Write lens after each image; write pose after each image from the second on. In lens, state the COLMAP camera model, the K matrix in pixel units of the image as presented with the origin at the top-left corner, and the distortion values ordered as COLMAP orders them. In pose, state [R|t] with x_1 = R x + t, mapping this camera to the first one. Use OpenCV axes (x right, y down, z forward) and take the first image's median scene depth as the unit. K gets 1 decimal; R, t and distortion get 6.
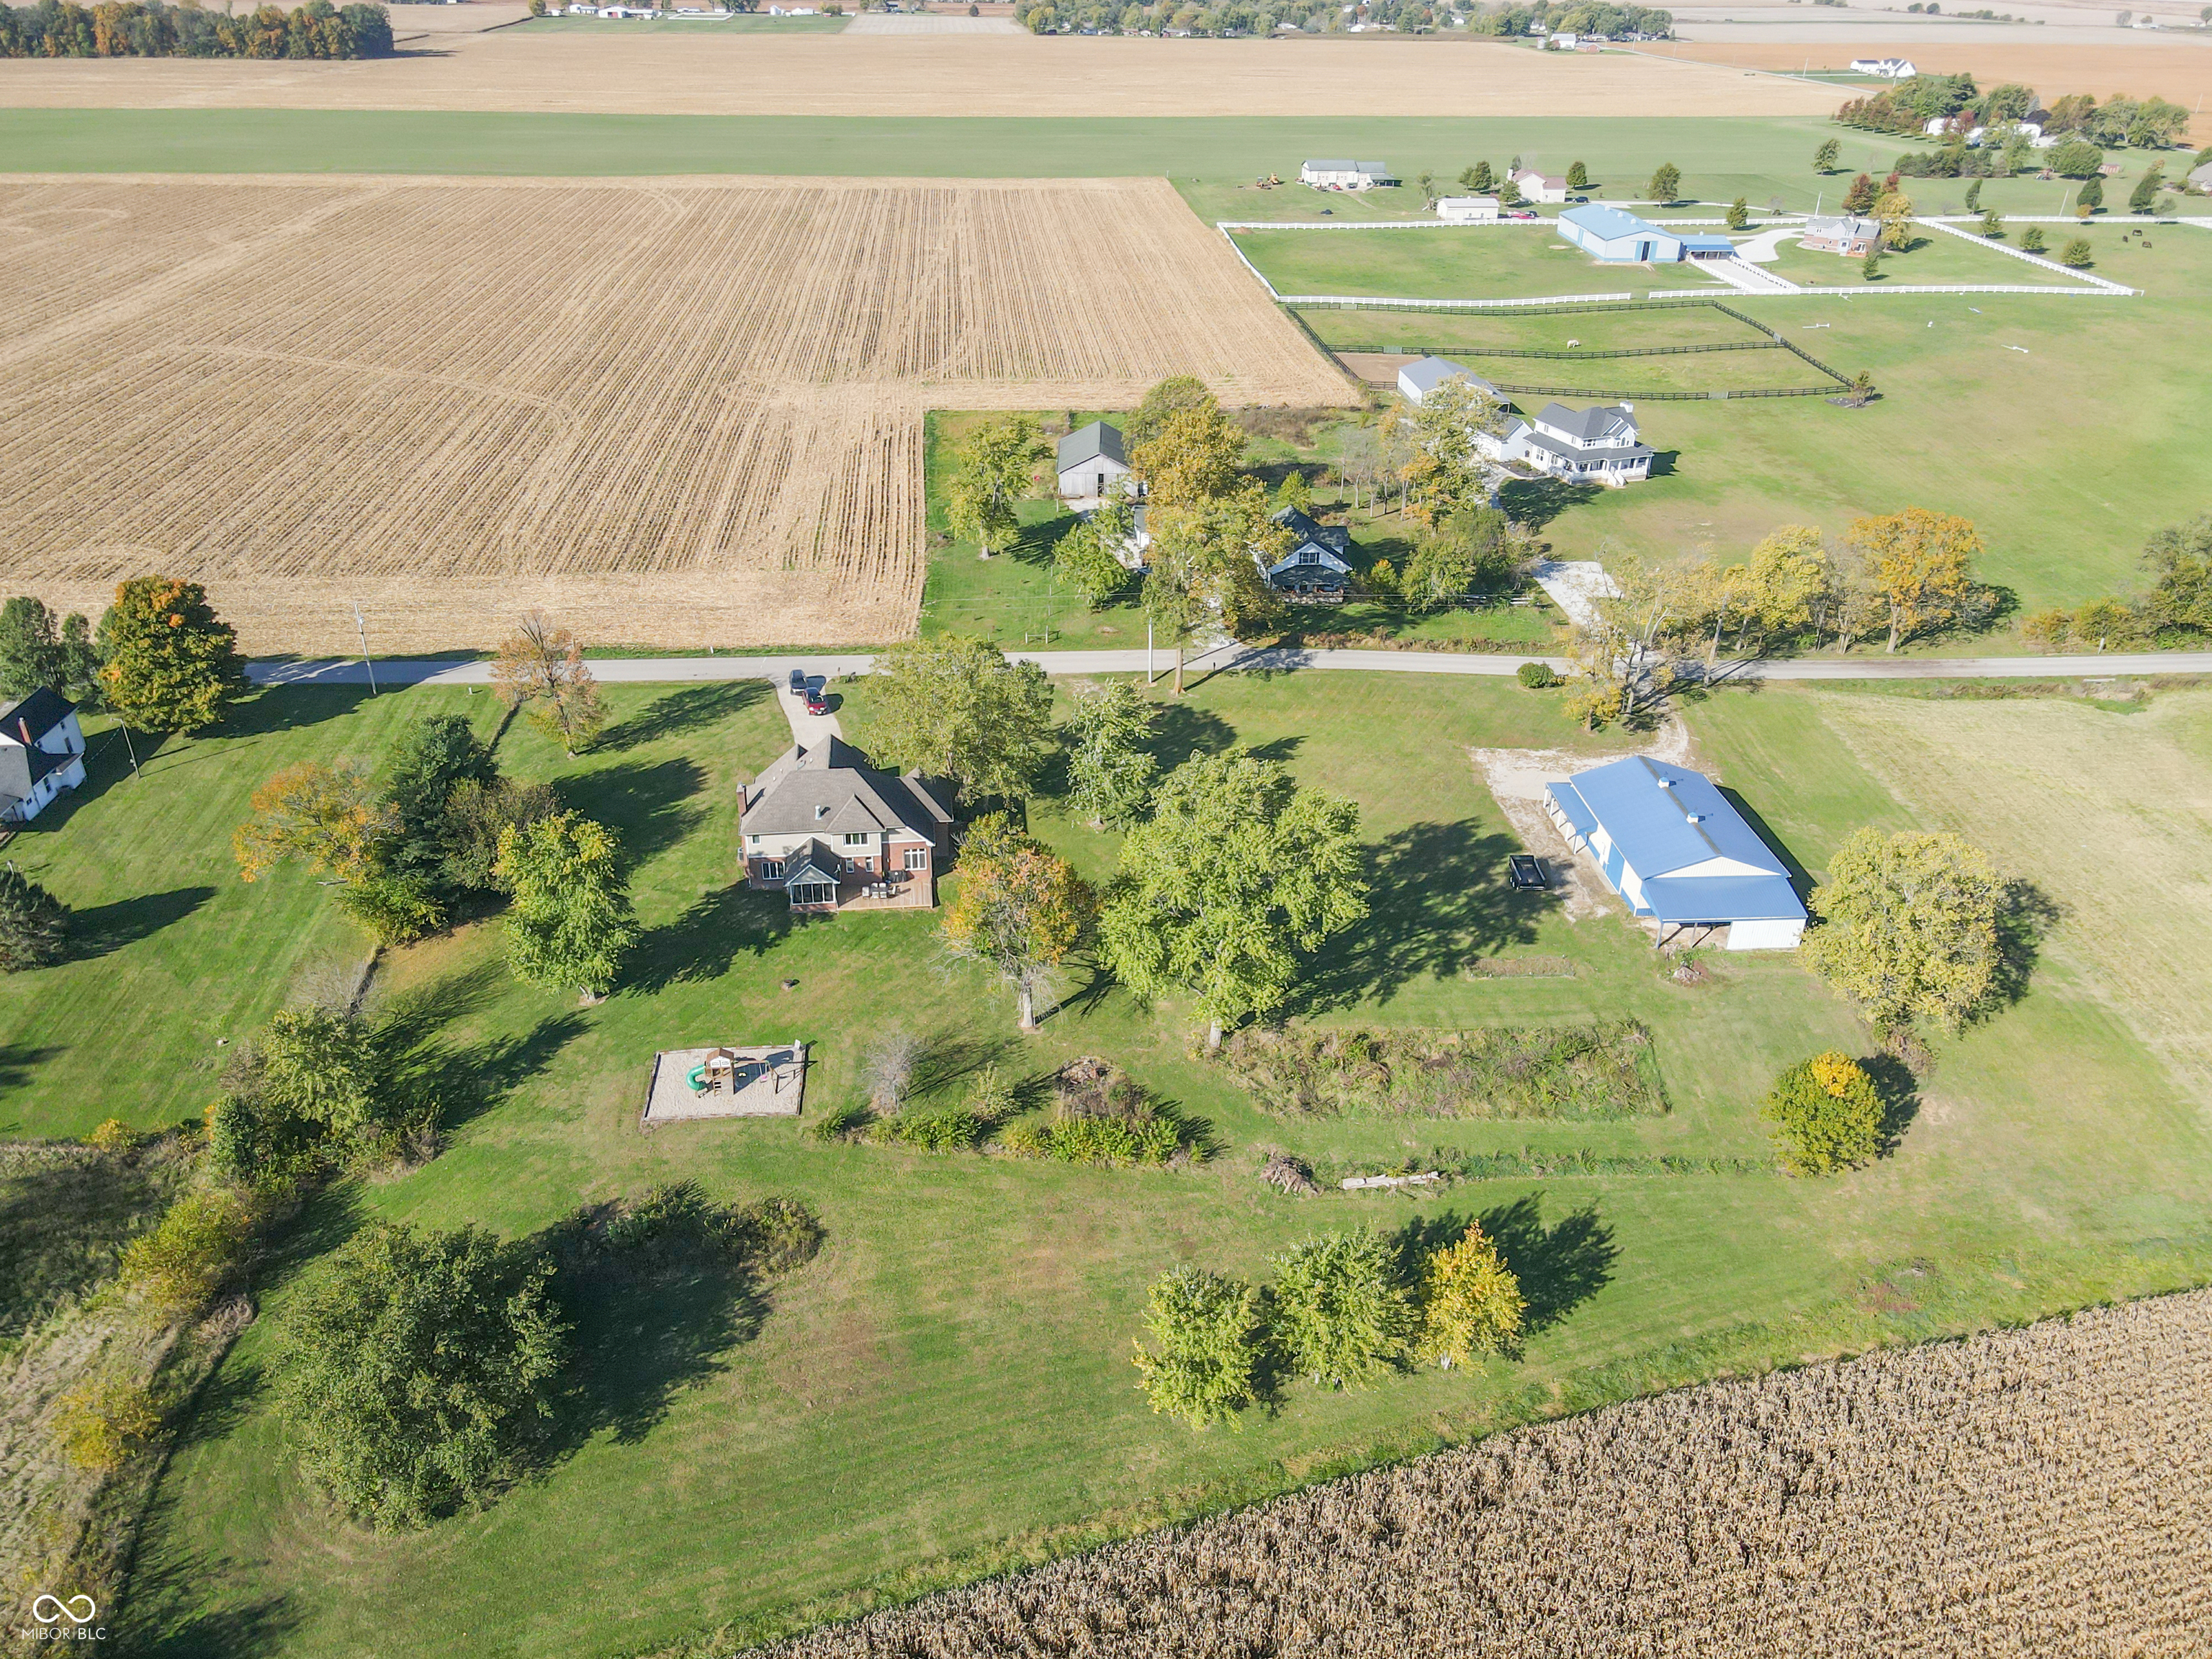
lens RADIAL K [[1599.4, 0, 1106.0], [0, 1599.4, 829.5], [0, 0, 1]] dist [-0.008345, 0.042138]
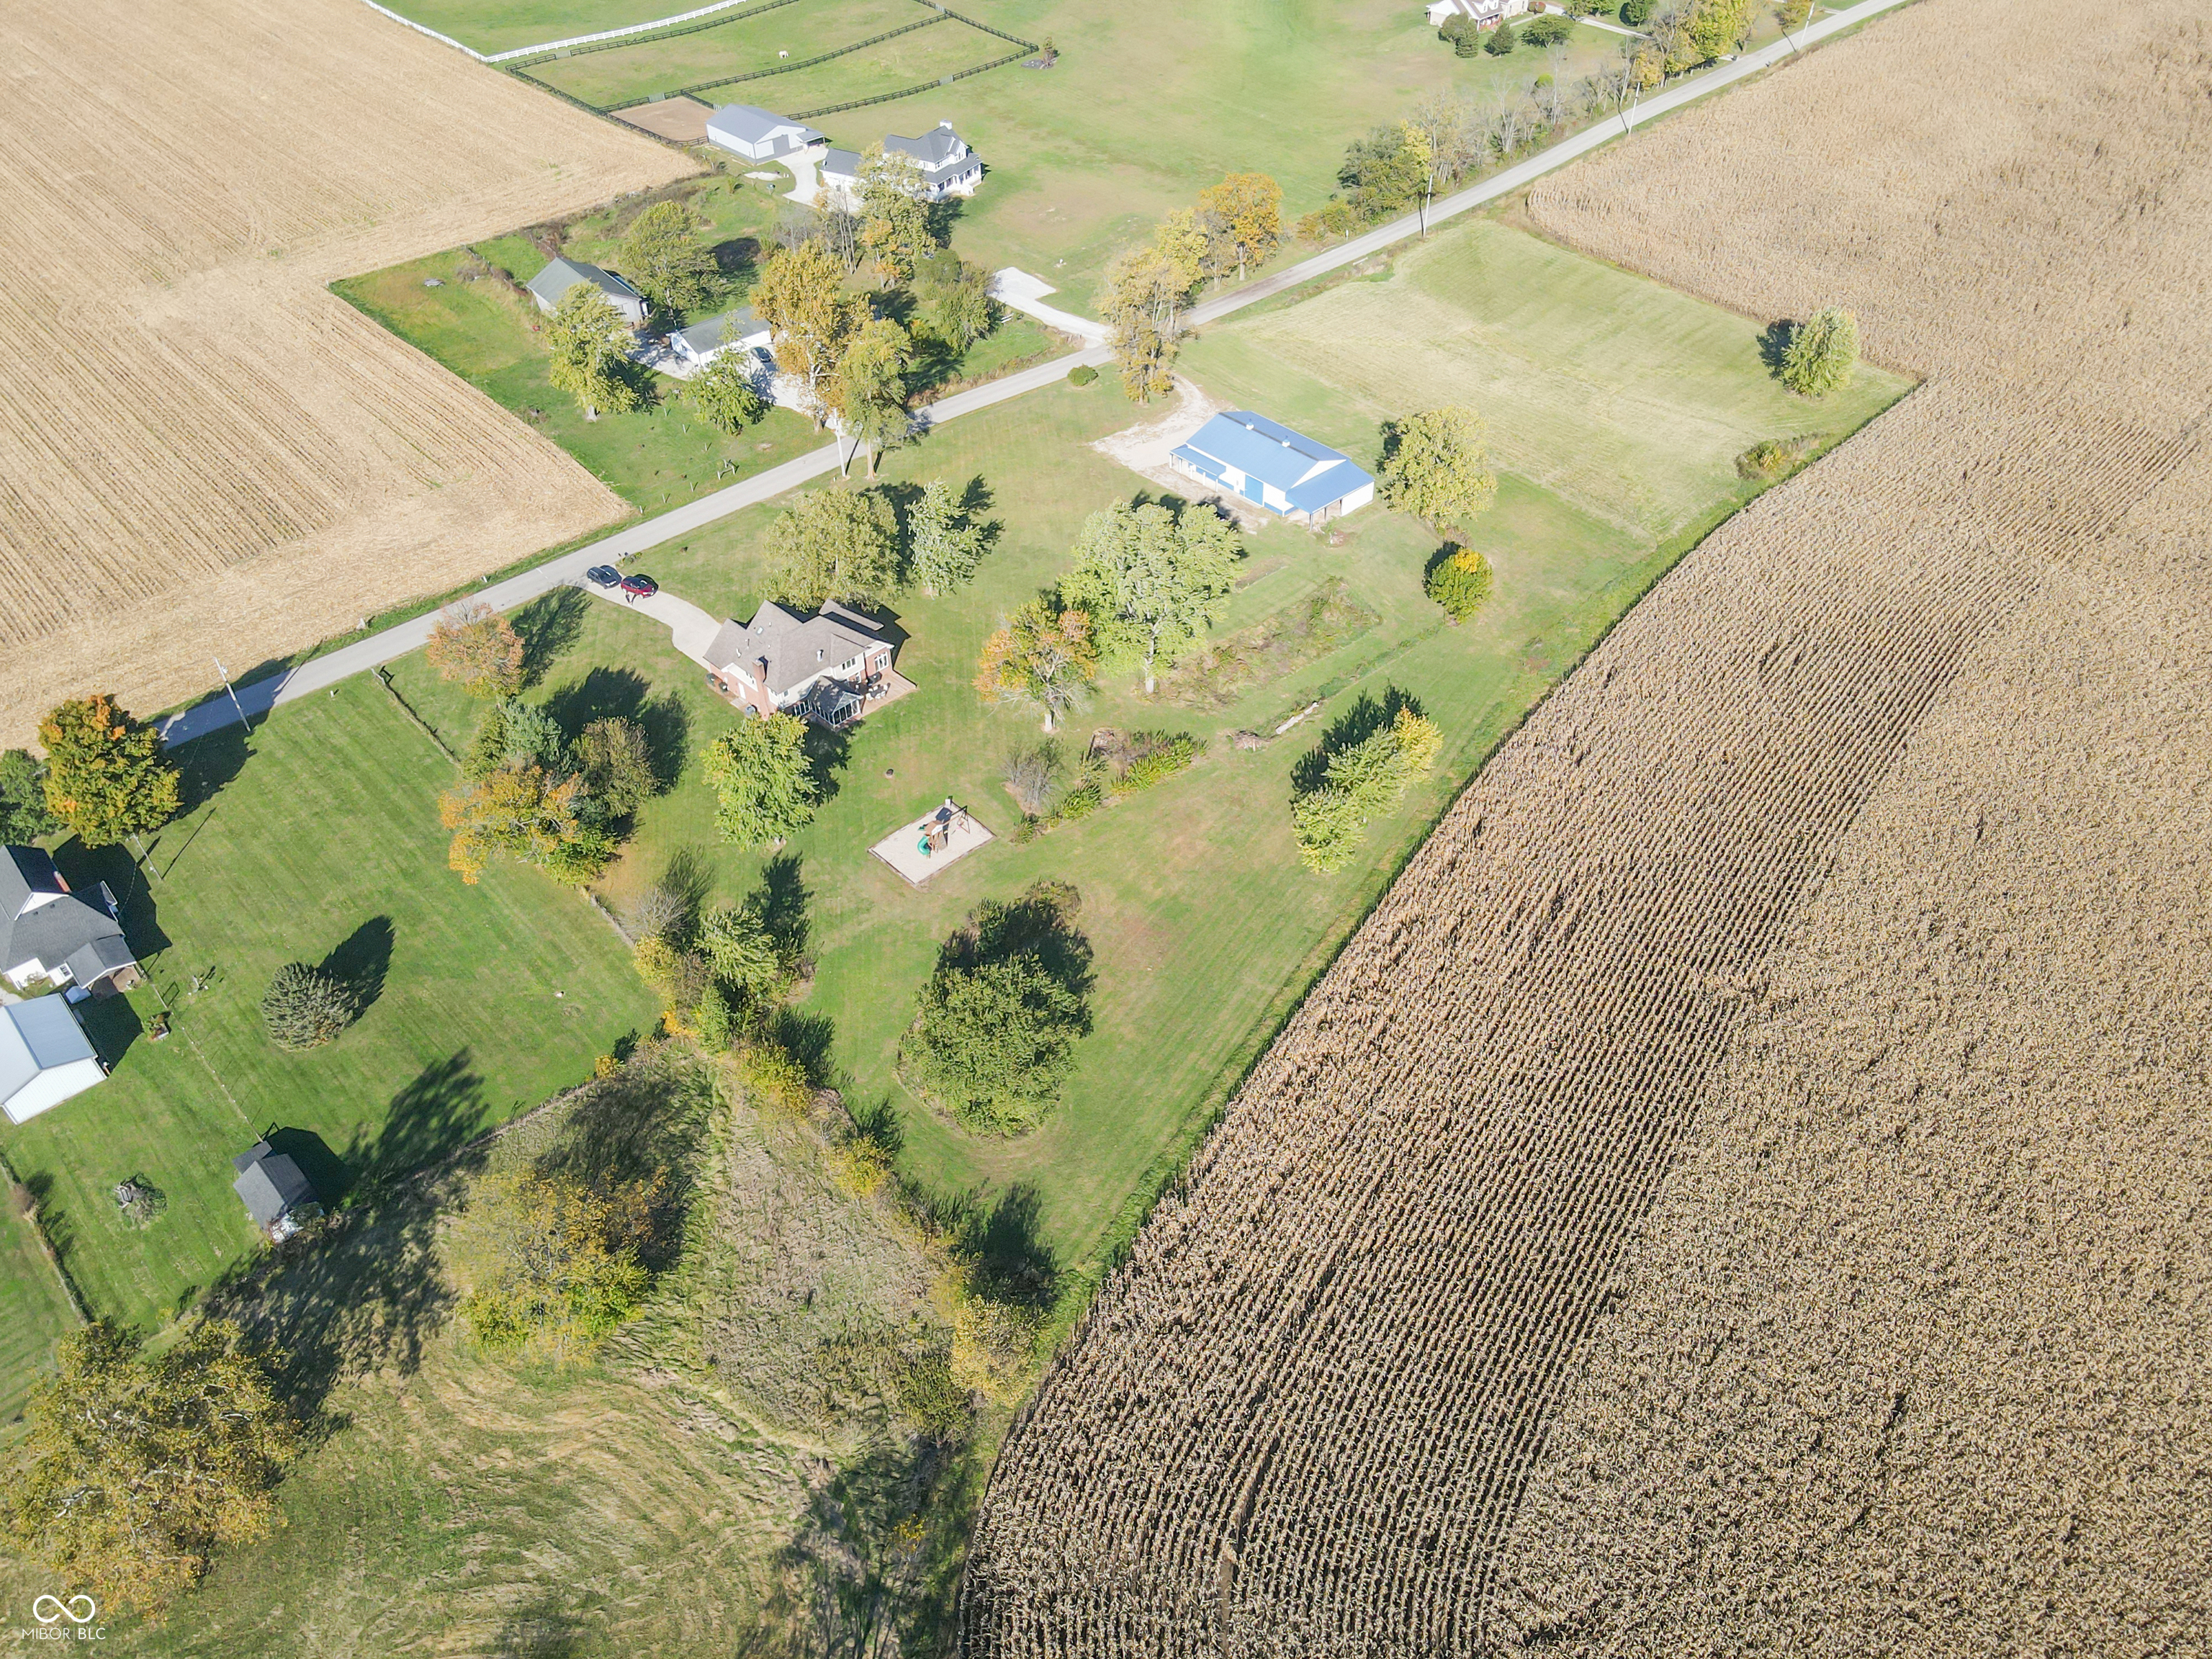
lens RADIAL K [[1607.5, 0, 1109.7], [0, 1607.5, 794.0], [0, 0, 1]] dist [-0.014242, 0.072684]
pose [[0.787766, -0.425427, 0.445463, -0.581956], [0.326804, 0.901668, 0.283186, -0.189580], [-0.522134, -0.077505, 0.849334, -0.250593]]
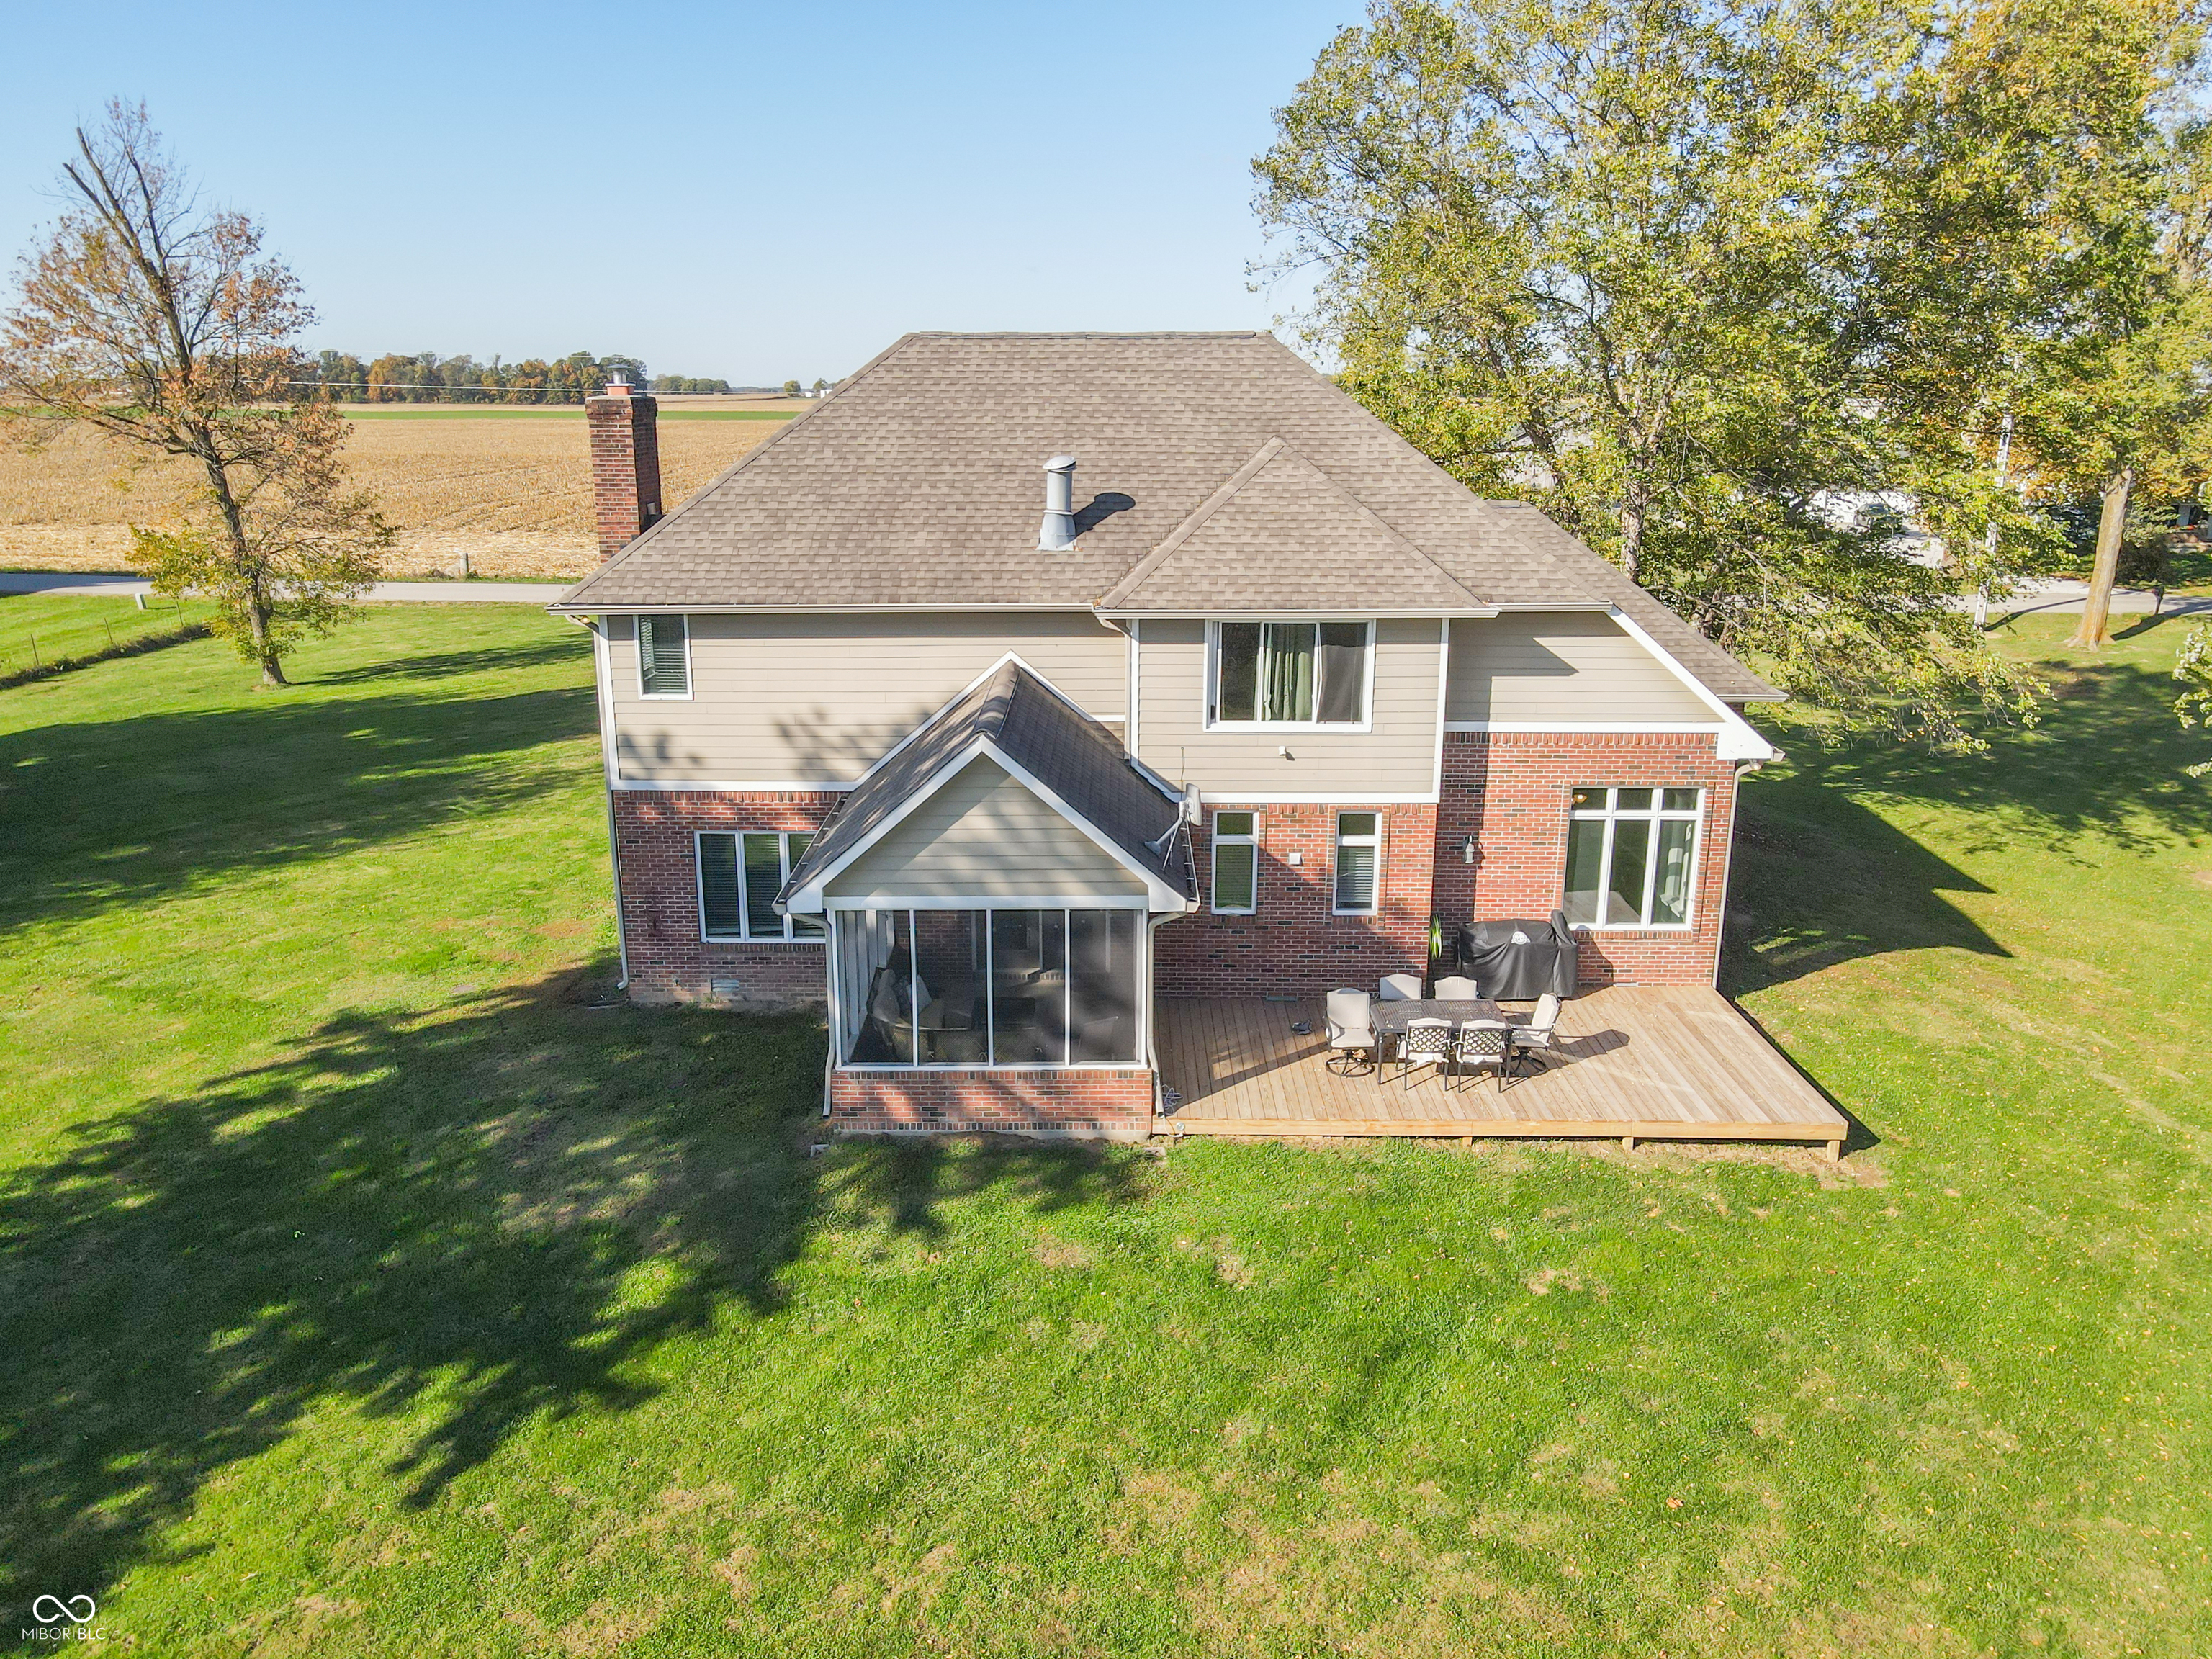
lens RADIAL K [[1599.0, 0, 1106.0], [0, 1599.0, 829.5], [0, 0, 1]] dist [0.035243, -0.000875]
pose [[0.991876, 0.016822, -0.126093, -0.141894], [-0.046829, 0.969896, -0.238974, 0.053354], [0.118277, 0.242937, 0.962804, 0.784168]]
